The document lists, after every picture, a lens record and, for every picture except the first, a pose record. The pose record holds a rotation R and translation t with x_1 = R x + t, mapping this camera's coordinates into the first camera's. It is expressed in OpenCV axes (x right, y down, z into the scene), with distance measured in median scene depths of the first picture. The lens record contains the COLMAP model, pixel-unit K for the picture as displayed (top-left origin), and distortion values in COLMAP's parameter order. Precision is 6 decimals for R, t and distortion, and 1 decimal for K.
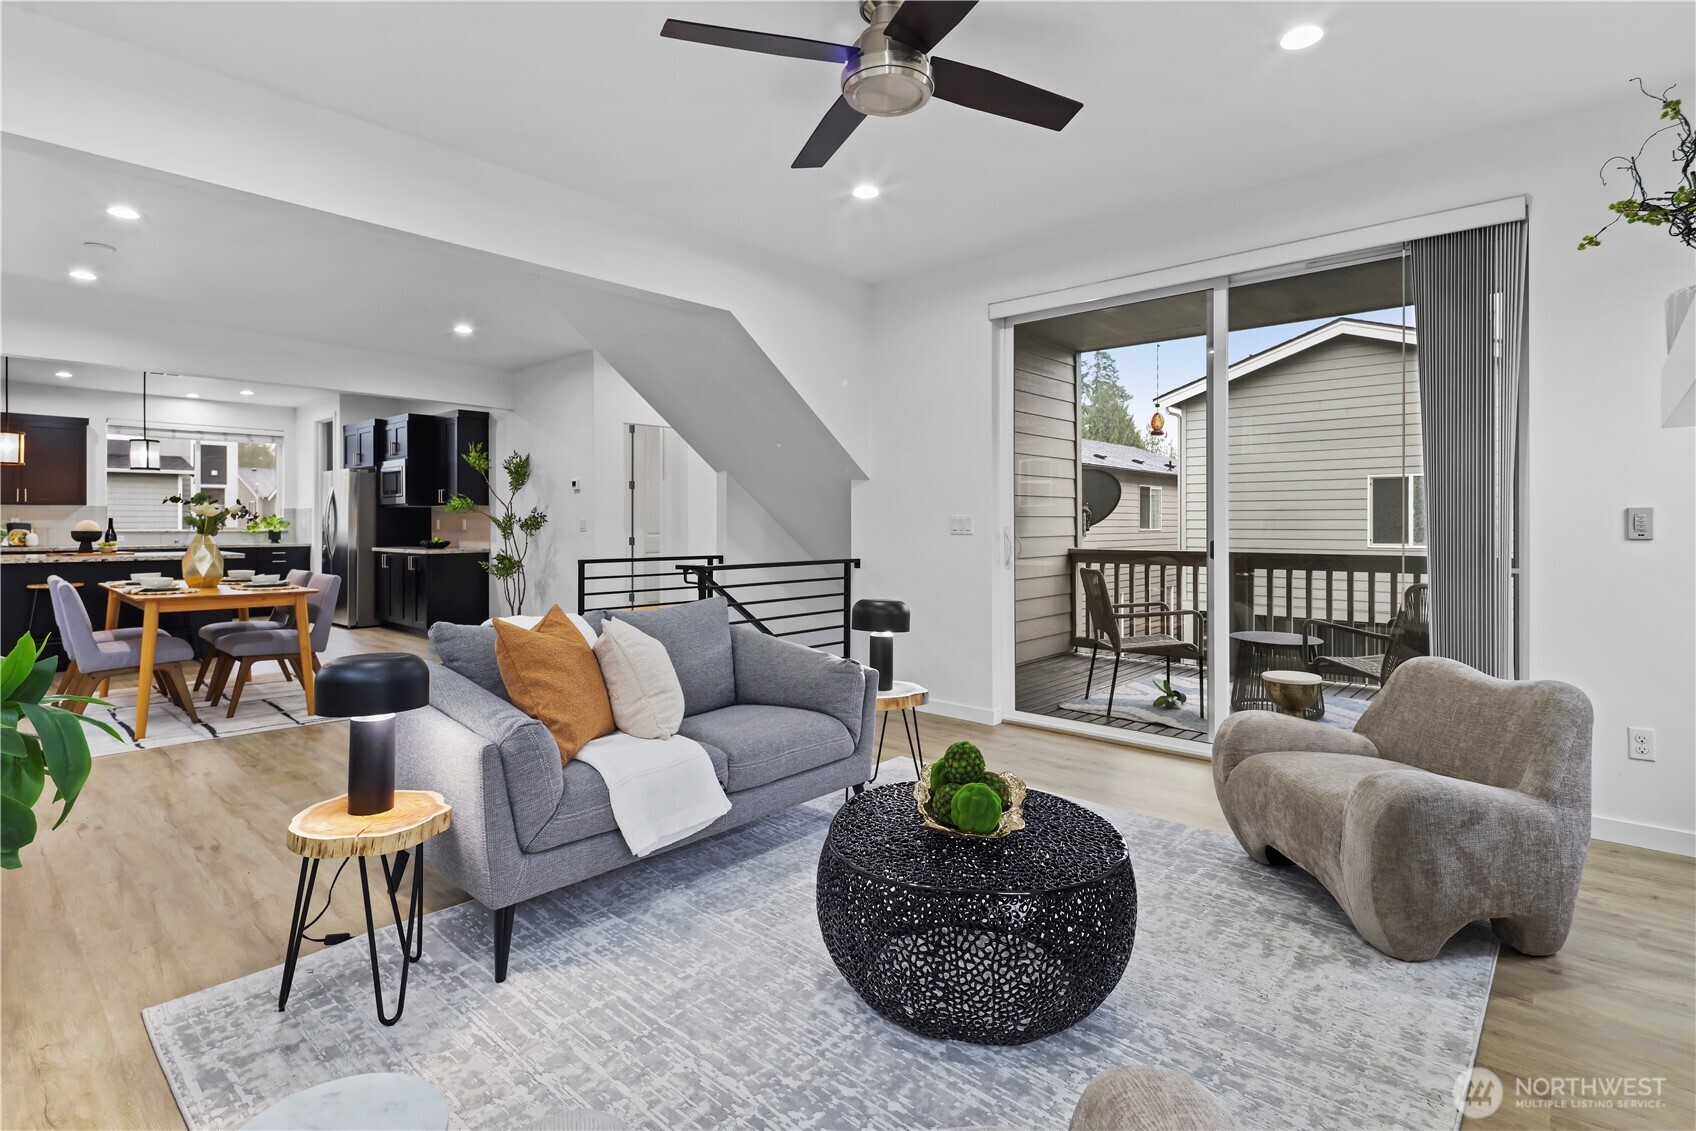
lens RADIAL K [[824.3, 0, 855.8], [0, 824.3, 538.3], [0, 0, 1]] dist [0.001748, -0.006011]
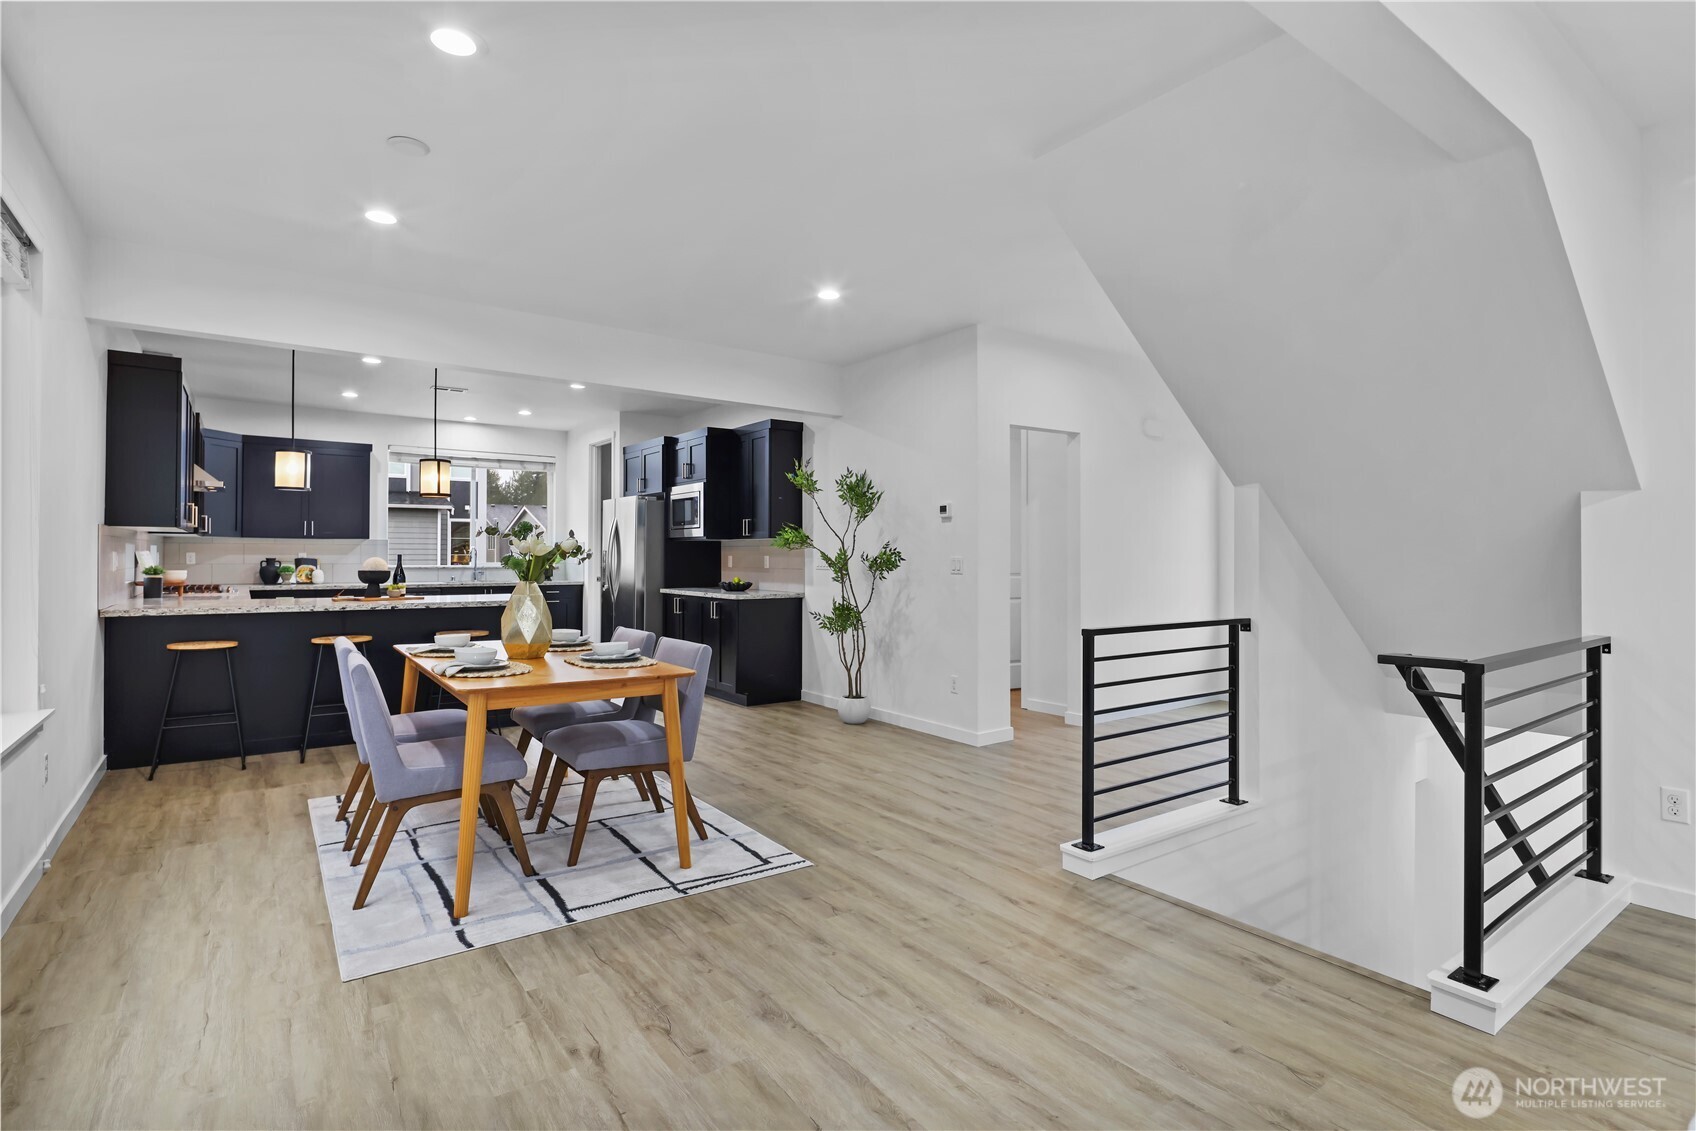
lens RADIAL K [[817.5, 0, 848.0], [0, 817.5, 565.5], [0, 0, 1]] dist [0.001711, 0.000243]
pose [[0.977264, 0.005163, -0.211962, -0.243947], [-0.006381, 0.999967, -0.005062, -0.010464], [0.211929, 0.006300, 0.977265, 0.244626]]
